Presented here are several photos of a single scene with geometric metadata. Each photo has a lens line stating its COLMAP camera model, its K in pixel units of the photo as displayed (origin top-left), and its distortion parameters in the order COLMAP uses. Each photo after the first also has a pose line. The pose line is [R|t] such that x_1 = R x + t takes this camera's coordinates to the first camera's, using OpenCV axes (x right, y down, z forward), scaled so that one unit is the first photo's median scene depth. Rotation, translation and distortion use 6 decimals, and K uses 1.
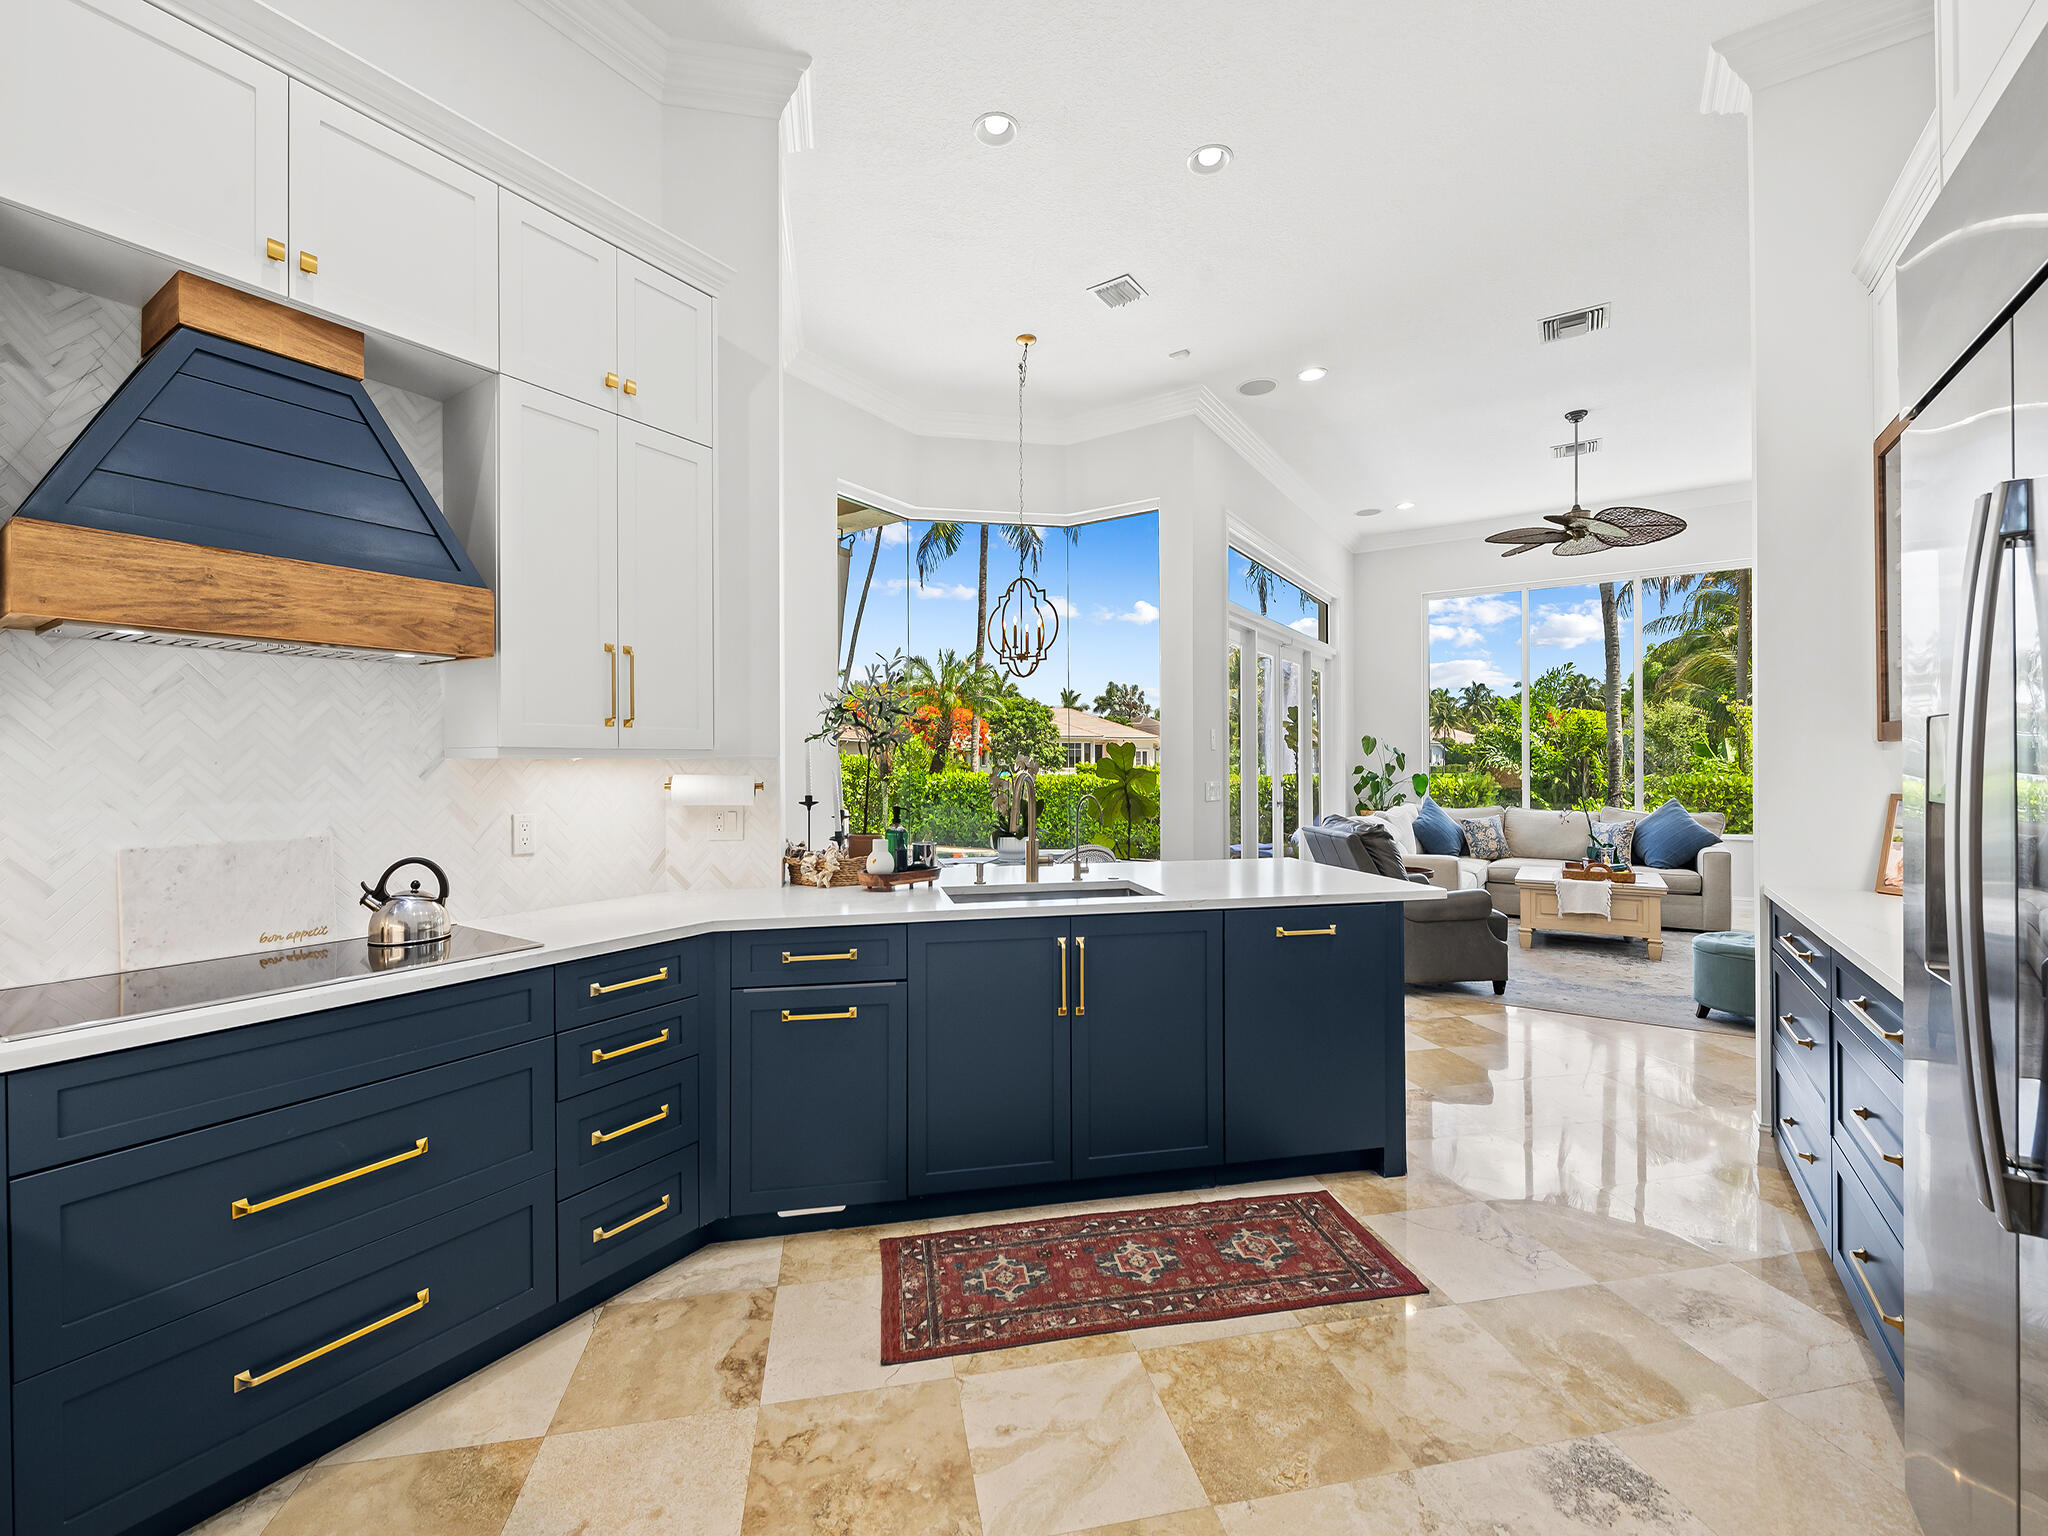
lens RADIAL K [[851.7, 0, 1012.9], [0, 851.7, 761.7], [0, 0, 1]] dist [0.001137, -0.000354]
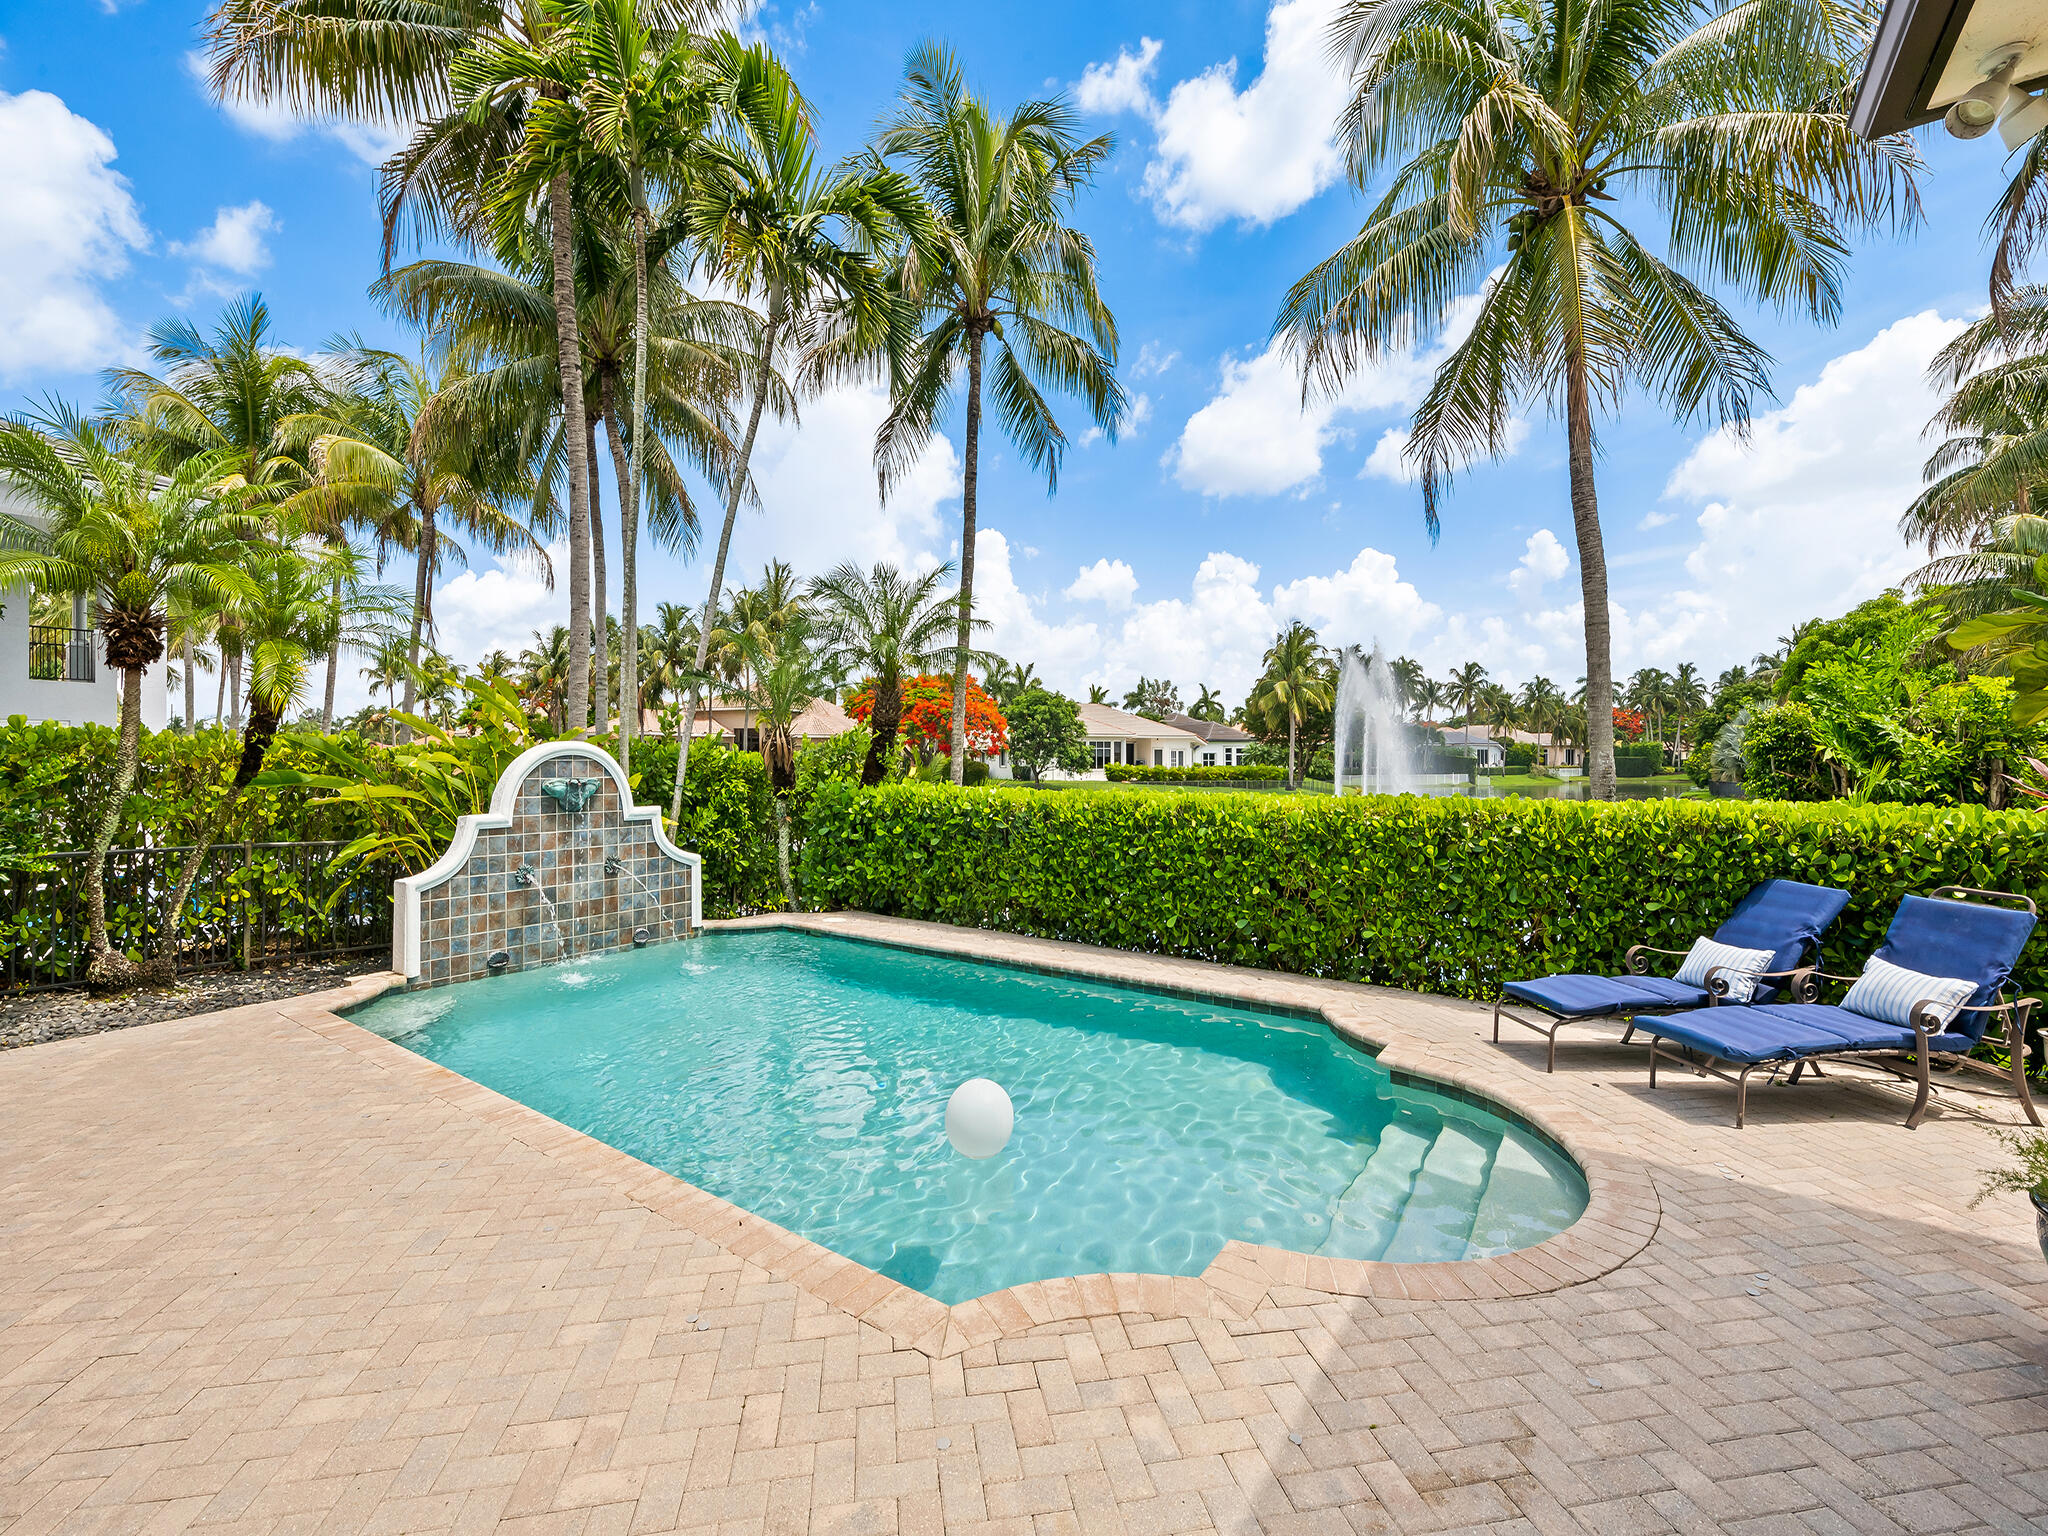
lens RADIAL K [[857.2, 0, 1015.4], [0, 857.2, 764.1], [0, 0, 1]] dist [0.001676, -0.000529]
pose [[0.999615, 0.001757, -0.027696, 0.052411], [-0.001679, 0.999995, 0.002821, -0.006003], [0.027700, -0.002773, 0.999612, 1.070784]]
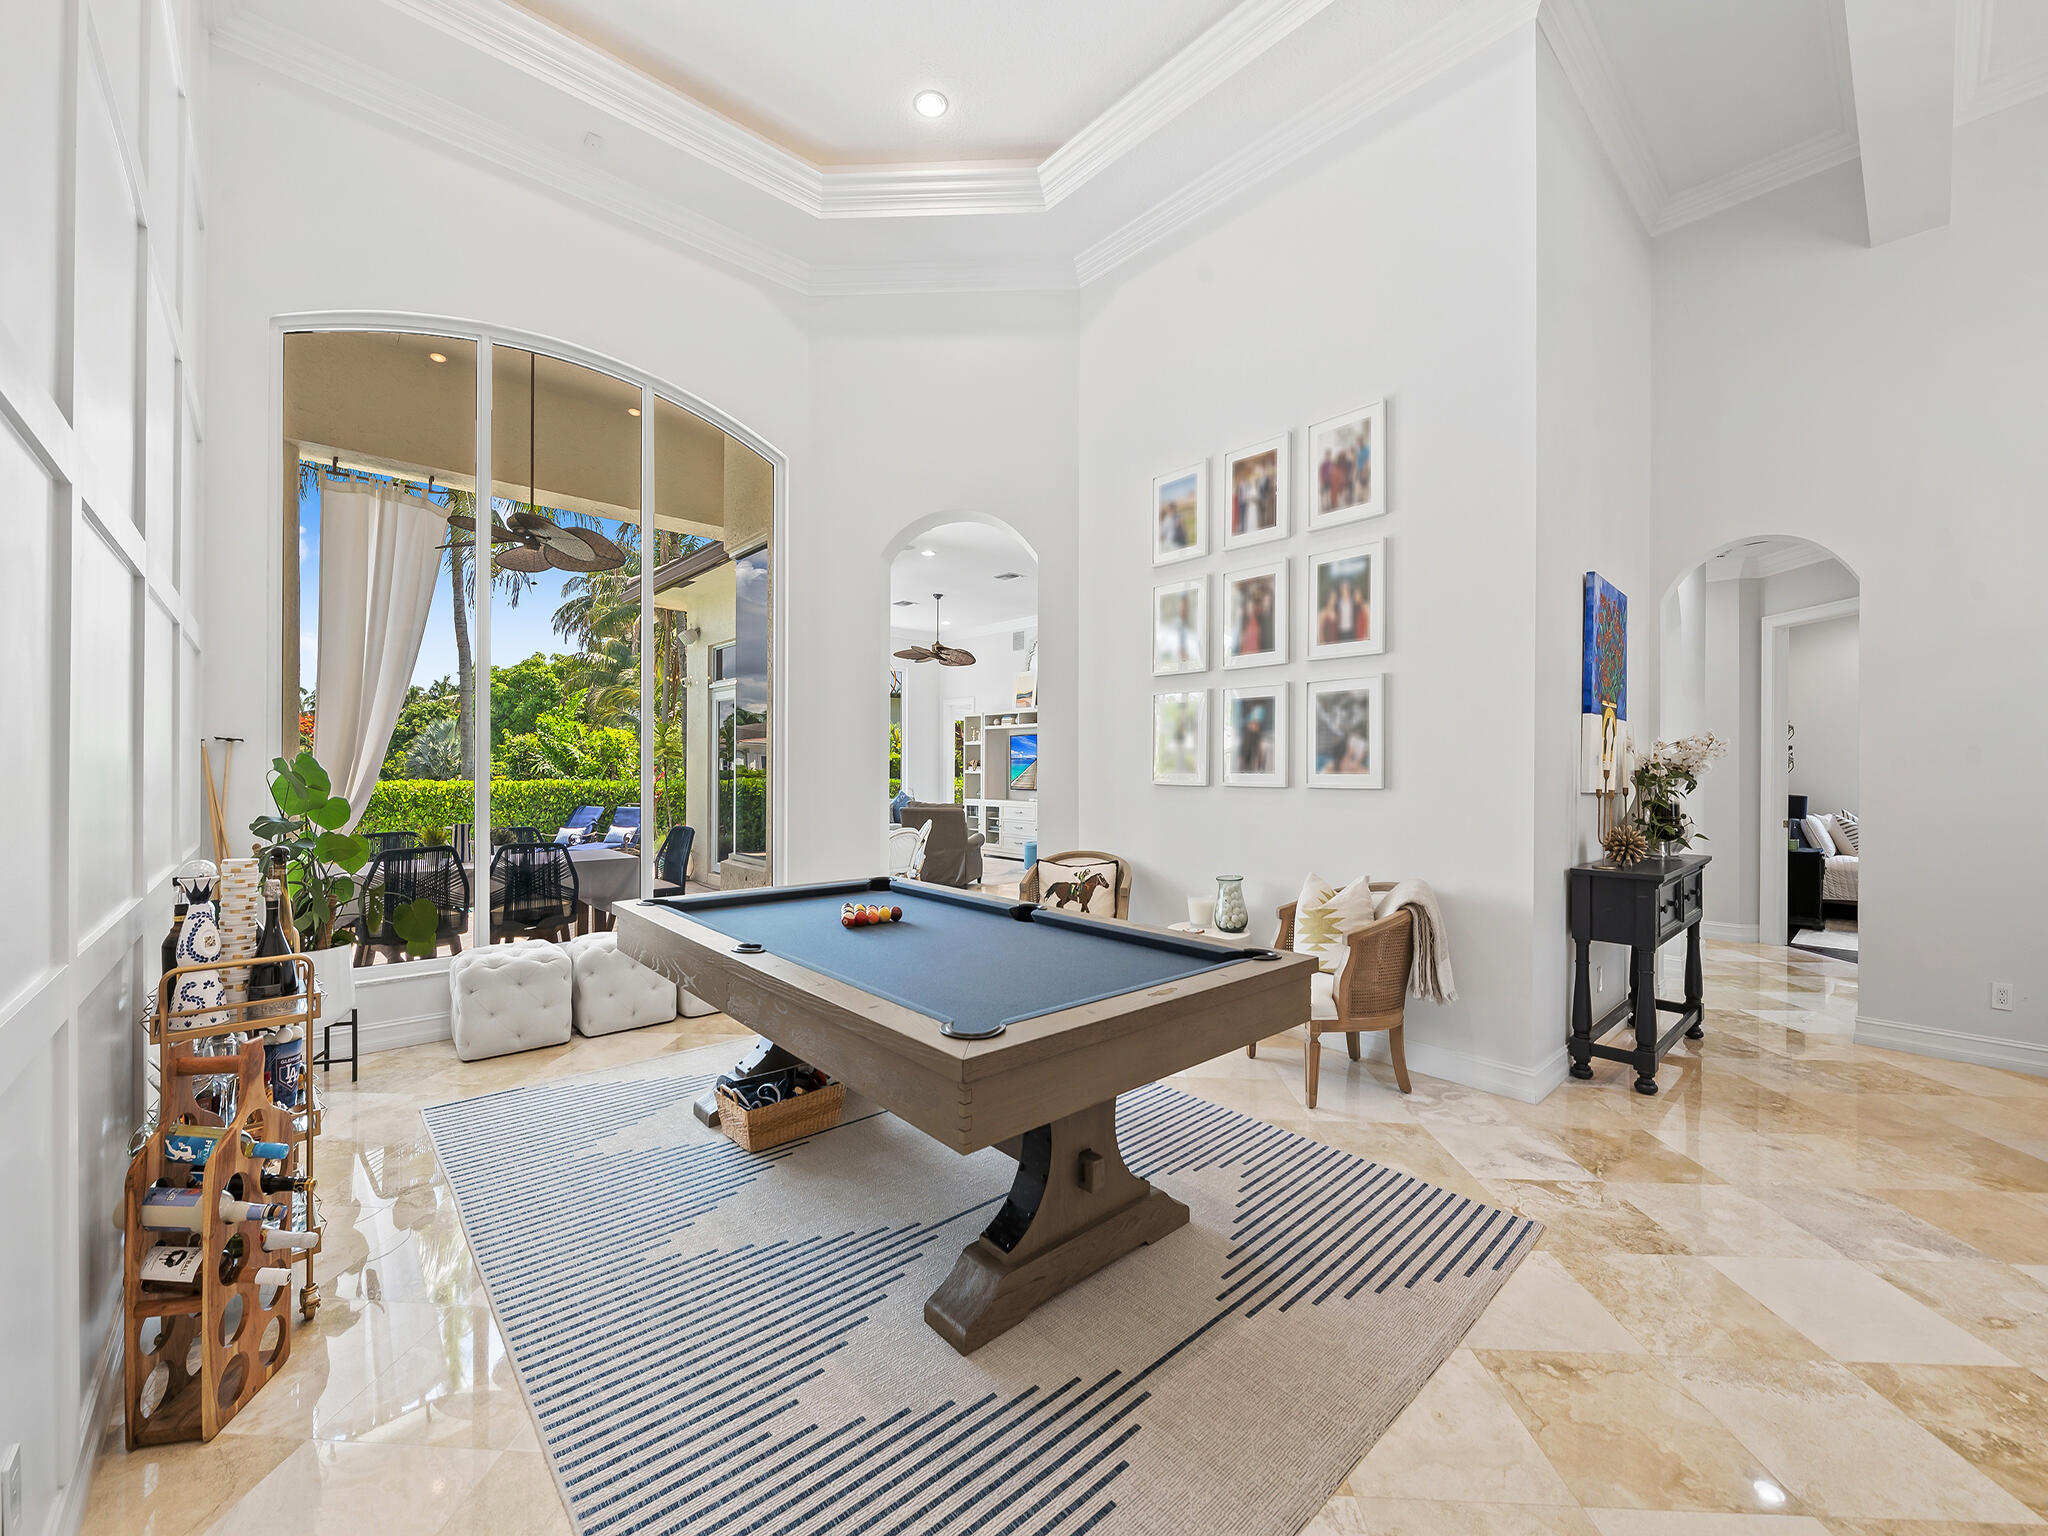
lens RADIAL K [[809.6, 0, 1021.4], [0, 809.6, 768.0], [0, 0, 1]] dist [0.003993, -0.003983]
pose [[0.238587, 0.009590, 0.971074, -0.969710], [-0.008981, 0.999930, -0.007668, 0.004929], [-0.971080, -0.006891, 0.238656, 0.316121]]
